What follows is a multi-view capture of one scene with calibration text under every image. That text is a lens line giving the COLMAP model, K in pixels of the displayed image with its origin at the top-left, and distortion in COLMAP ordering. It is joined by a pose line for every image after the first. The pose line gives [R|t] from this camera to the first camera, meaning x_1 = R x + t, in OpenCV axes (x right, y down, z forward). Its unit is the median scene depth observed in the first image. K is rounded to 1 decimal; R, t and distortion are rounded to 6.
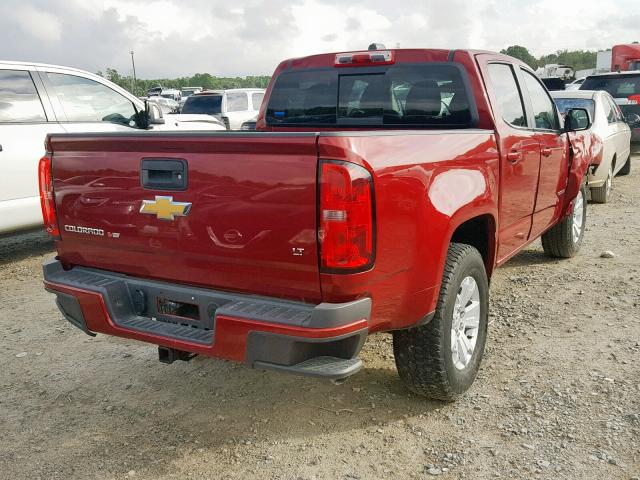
lens RADIAL K [[622.9, 0, 320.0], [0, 622.9, 240.0], [0, 0, 1]] dist [0.298856, -0.005072]
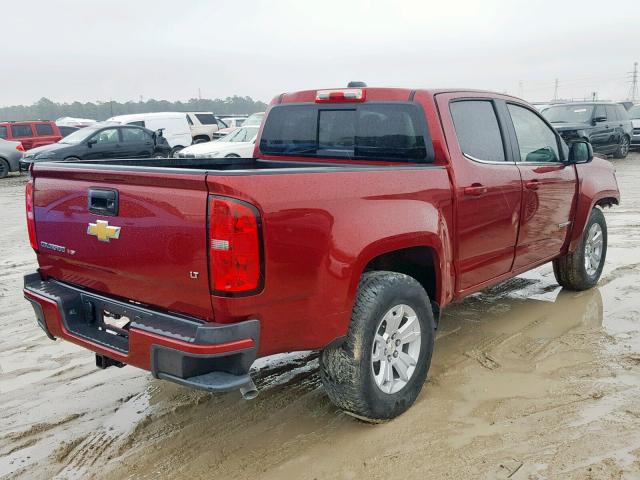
lens RADIAL K [[622.9, 0, 320.0], [0, 622.9, 240.0], [0, 0, 1]] dist [0.298856, -0.005072]
pose [[0.987294, 0.039817, -0.153832, 0.282233], [-0.043353, 0.998866, -0.019699, -0.024825], [0.152873, 0.026118, 0.987901, -0.070776]]
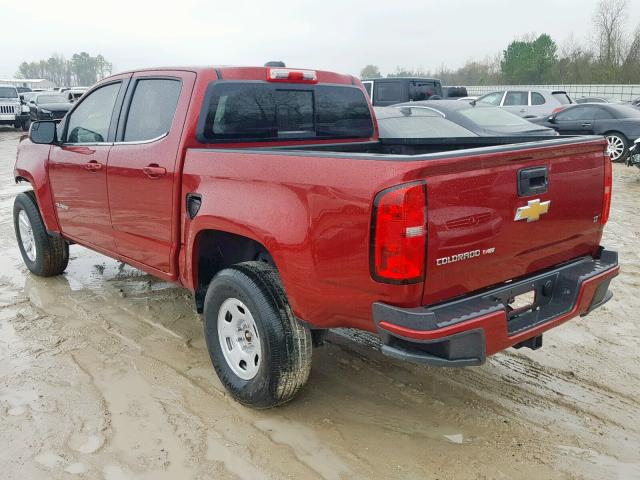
lens RADIAL K [[622.9, 0, 320.0], [0, 622.9, 240.0], [0, 0, 1]] dist [0.298856, -0.005072]
pose [[0.315318, -0.187649, 0.930248, -1.264751], [0.204581, 0.970647, 0.126454, -0.194796], [-0.926672, 0.150438, 0.344452, 0.860295]]
